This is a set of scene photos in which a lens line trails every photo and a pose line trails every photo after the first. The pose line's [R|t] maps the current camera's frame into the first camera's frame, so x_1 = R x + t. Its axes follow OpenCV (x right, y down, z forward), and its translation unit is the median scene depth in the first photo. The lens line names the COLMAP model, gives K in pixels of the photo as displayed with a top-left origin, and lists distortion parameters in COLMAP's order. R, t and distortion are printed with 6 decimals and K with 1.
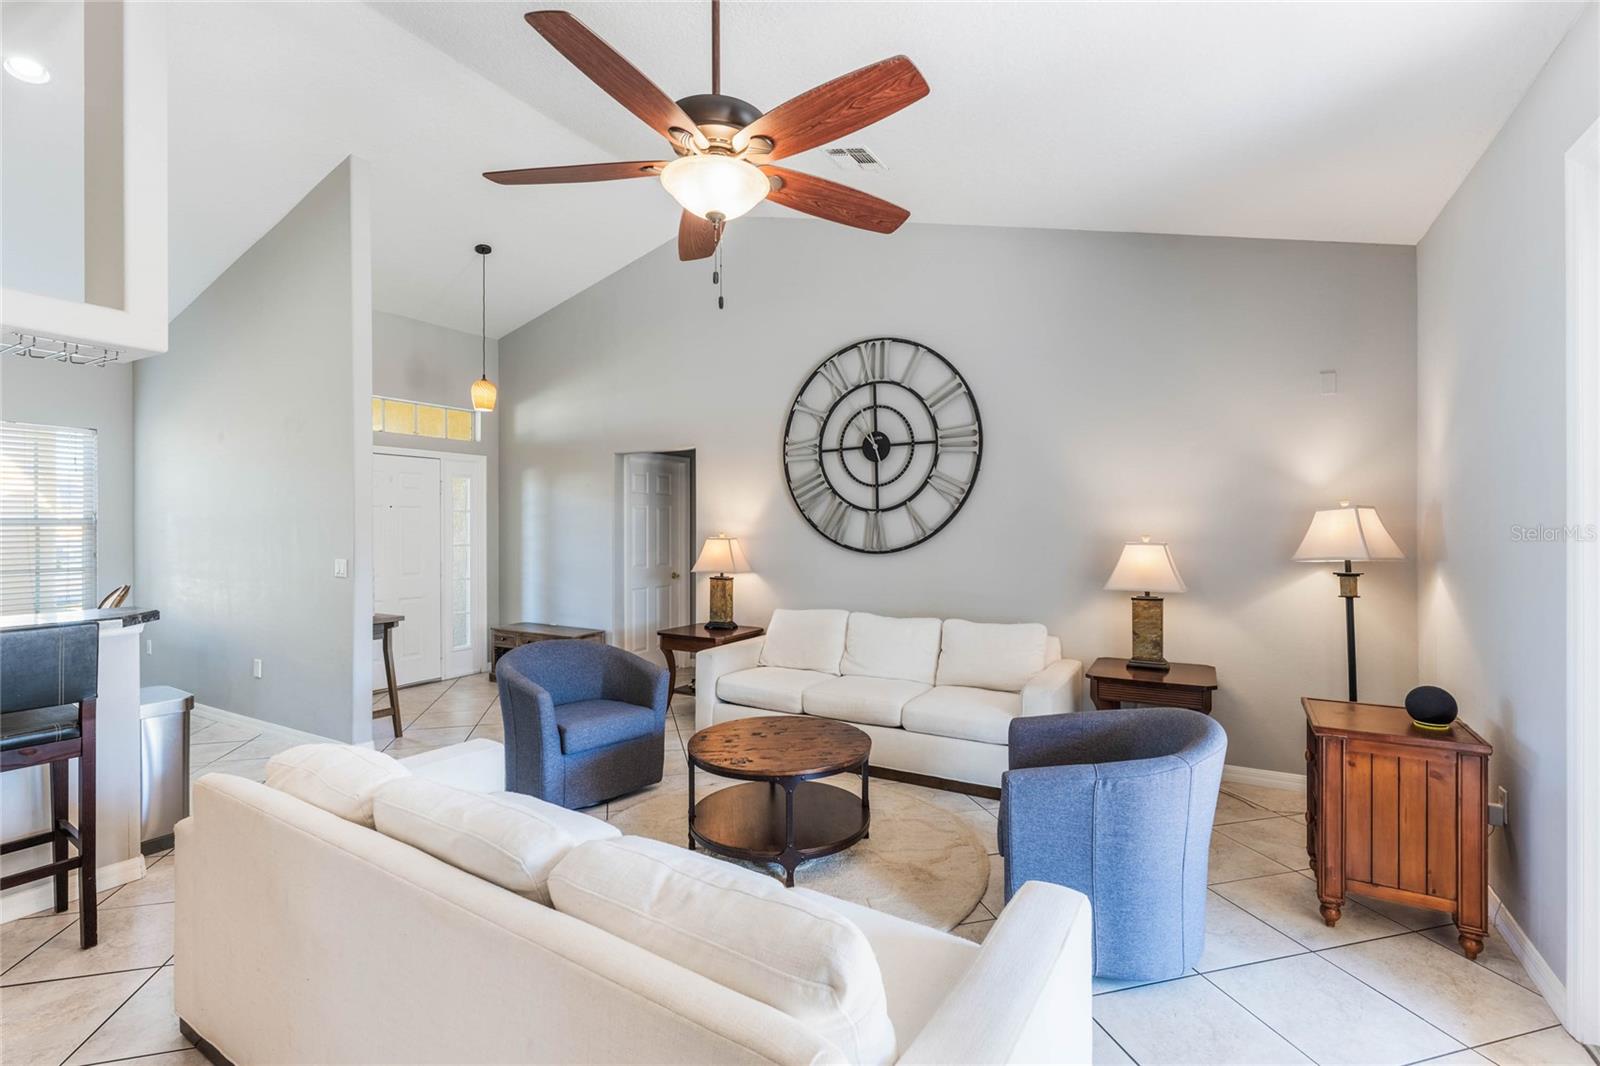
lens RADIAL K [[715.8, 0, 800.0], [0, 715.8, 533.0], [0, 0, 1]] dist [-0.000398, -0.000049]
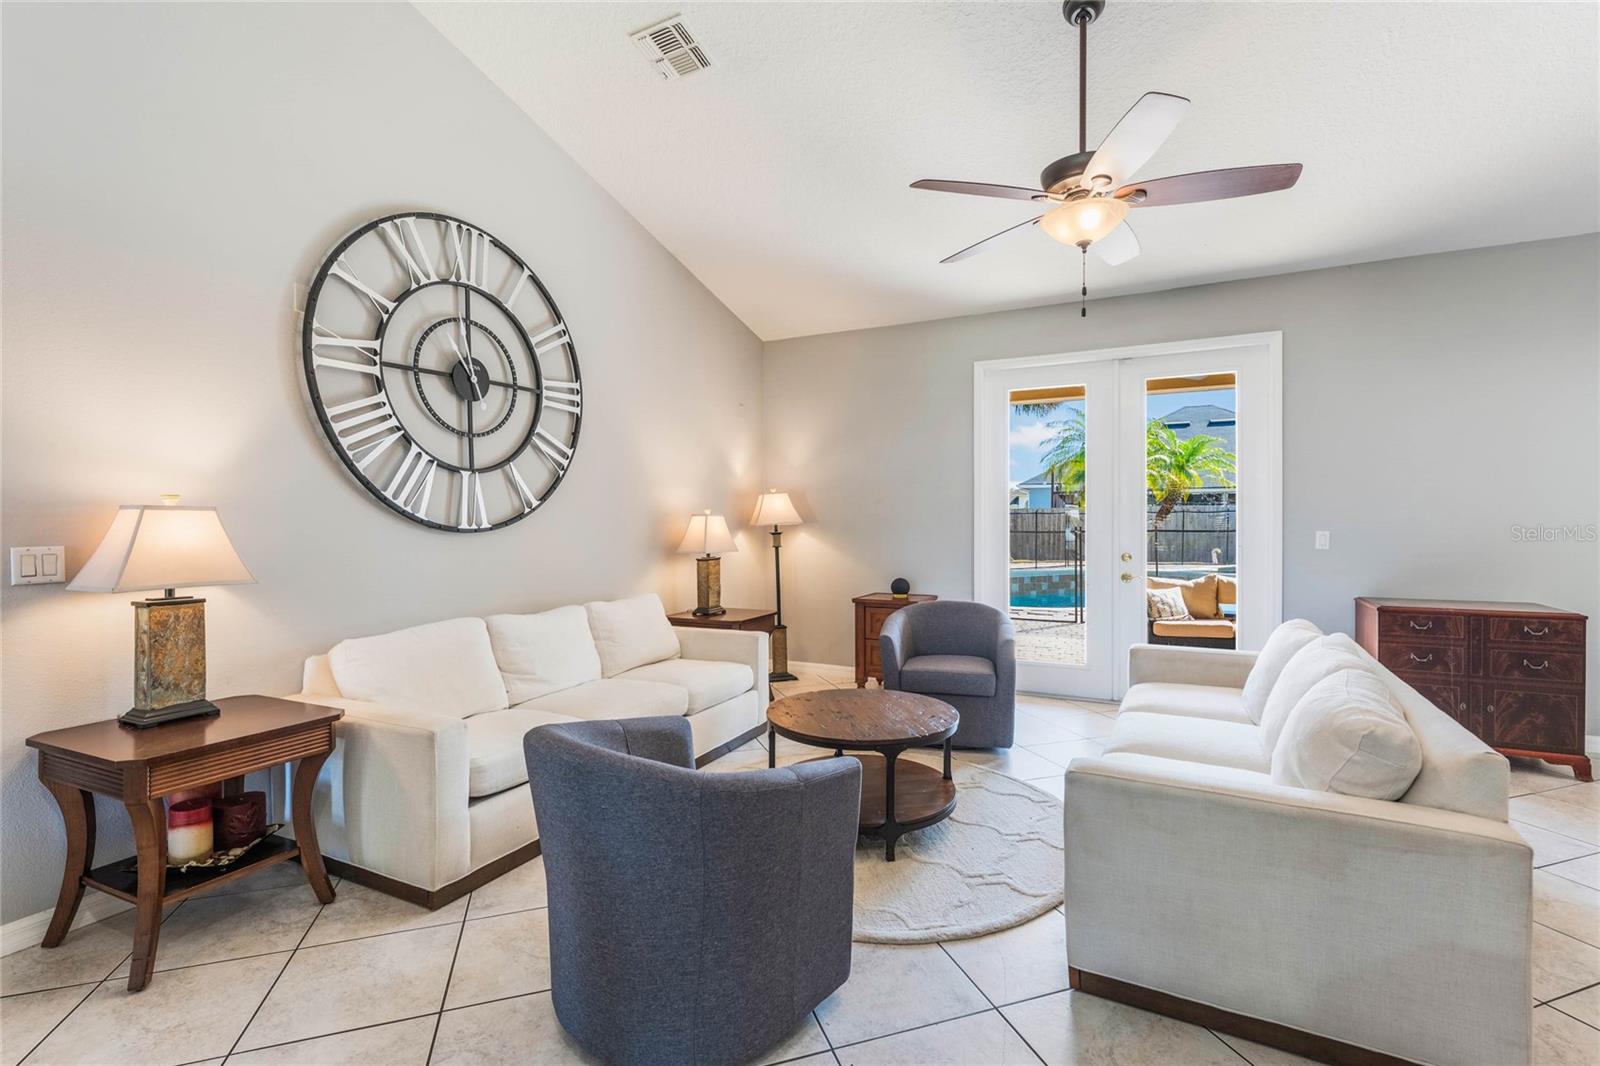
lens RADIAL K [[715.8, 0, 800.0], [0, 715.8, 533.0], [0, 0, 1]] dist [-0.000398, -0.000049]
pose [[-0.053978, -0.016683, 0.998403, -0.614756], [0.008190, 0.999819, 0.017150, 0.020455], [-0.998509, 0.009103, -0.053831, 0.720977]]
